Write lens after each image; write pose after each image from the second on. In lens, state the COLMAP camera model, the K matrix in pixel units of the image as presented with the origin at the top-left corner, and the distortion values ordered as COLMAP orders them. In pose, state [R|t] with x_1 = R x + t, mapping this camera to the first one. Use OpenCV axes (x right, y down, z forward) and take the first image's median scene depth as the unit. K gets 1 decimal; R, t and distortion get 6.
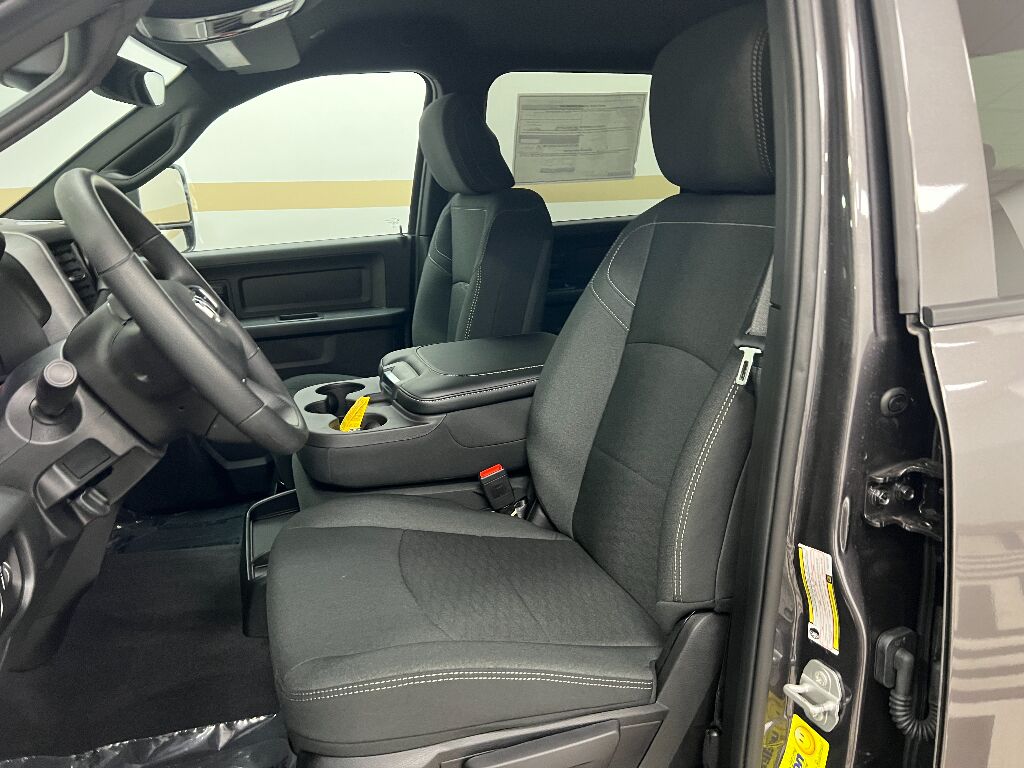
lens RADIAL K [[784.5, 0, 521.6], [0, 784.5, 378.5], [0, 0, 1]] dist [0.063389, -0.077411]
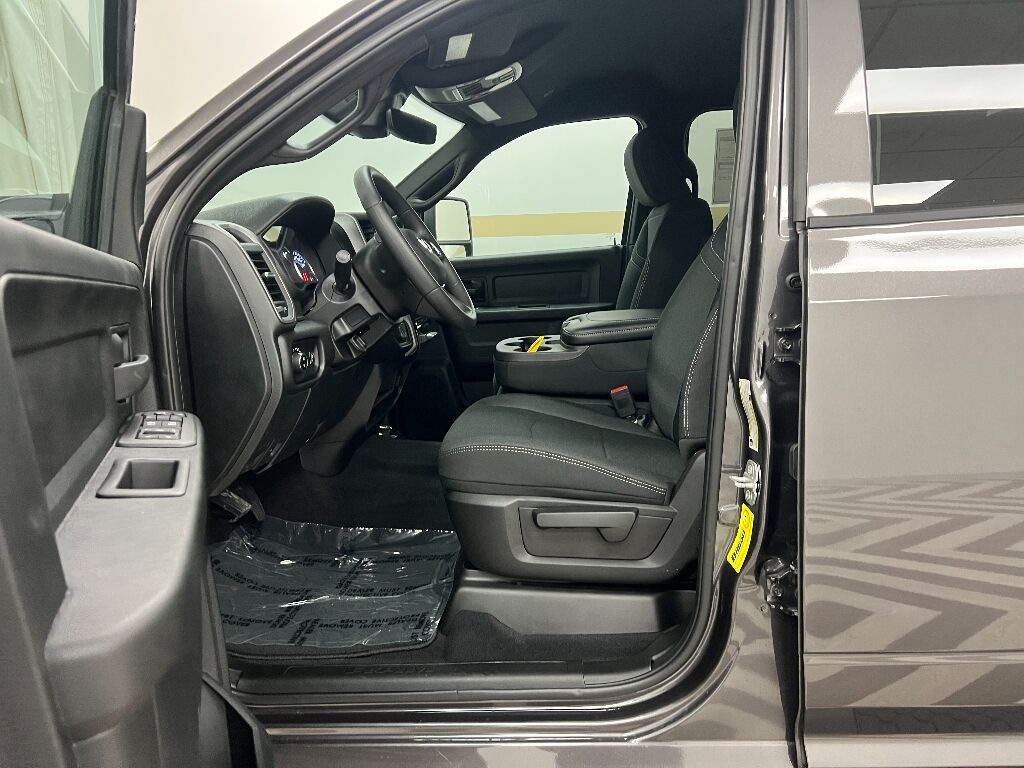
lens RADIAL K [[784.5, 0, 505.8], [0, 784.5, 386.5], [0, 0, 1]] dist [0.063389, -0.077411]
pose [[0.919096, 0.060299, -0.389394, 0.351519], [-0.086889, 0.994911, -0.051019, 0.225173], [0.384336, 0.080725, 0.919657, -0.386955]]
